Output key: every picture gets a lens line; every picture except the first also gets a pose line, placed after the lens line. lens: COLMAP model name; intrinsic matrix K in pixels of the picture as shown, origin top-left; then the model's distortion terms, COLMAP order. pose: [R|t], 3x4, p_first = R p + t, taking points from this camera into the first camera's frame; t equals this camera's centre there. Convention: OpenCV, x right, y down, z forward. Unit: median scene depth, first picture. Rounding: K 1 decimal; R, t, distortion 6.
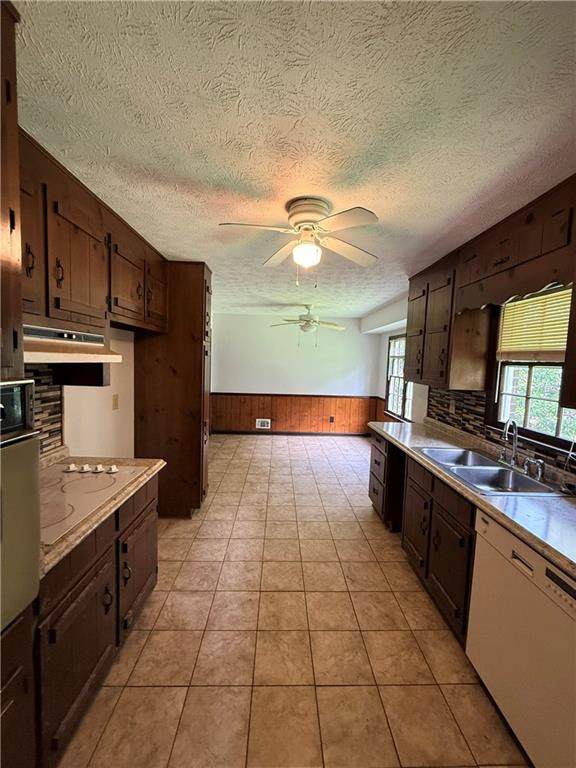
lens RADIAL K [[308.5, 0, 288.7], [0, 308.5, 384.0], [0, 0, 1]] dist [0.000007, 0.000000]
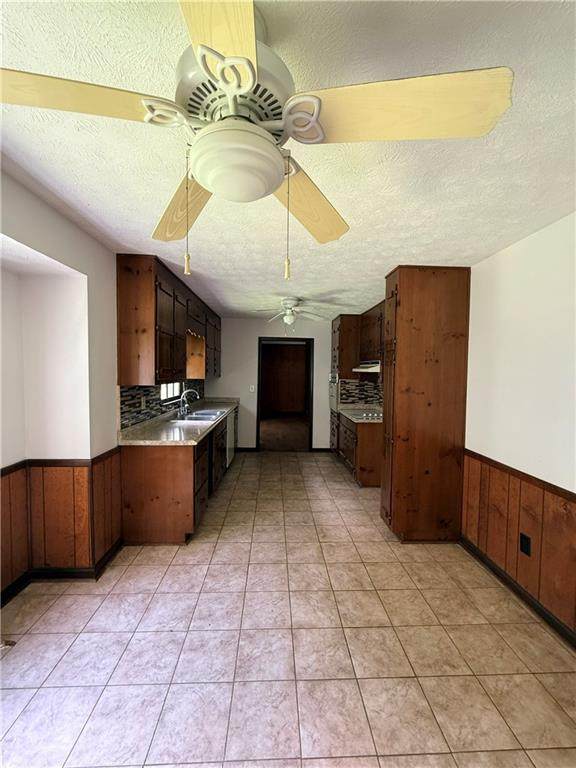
lens RADIAL K [[308.5, 0, 287.9], [0, 308.5, 383.4], [0, 0, 1]] dist [0.000007, 0.000000]
pose [[-0.998795, -0.046608, -0.015375, 0.048185], [-0.048115, 0.991674, 0.119451, -0.124497], [0.009680, 0.120046, -0.992721, 1.781011]]
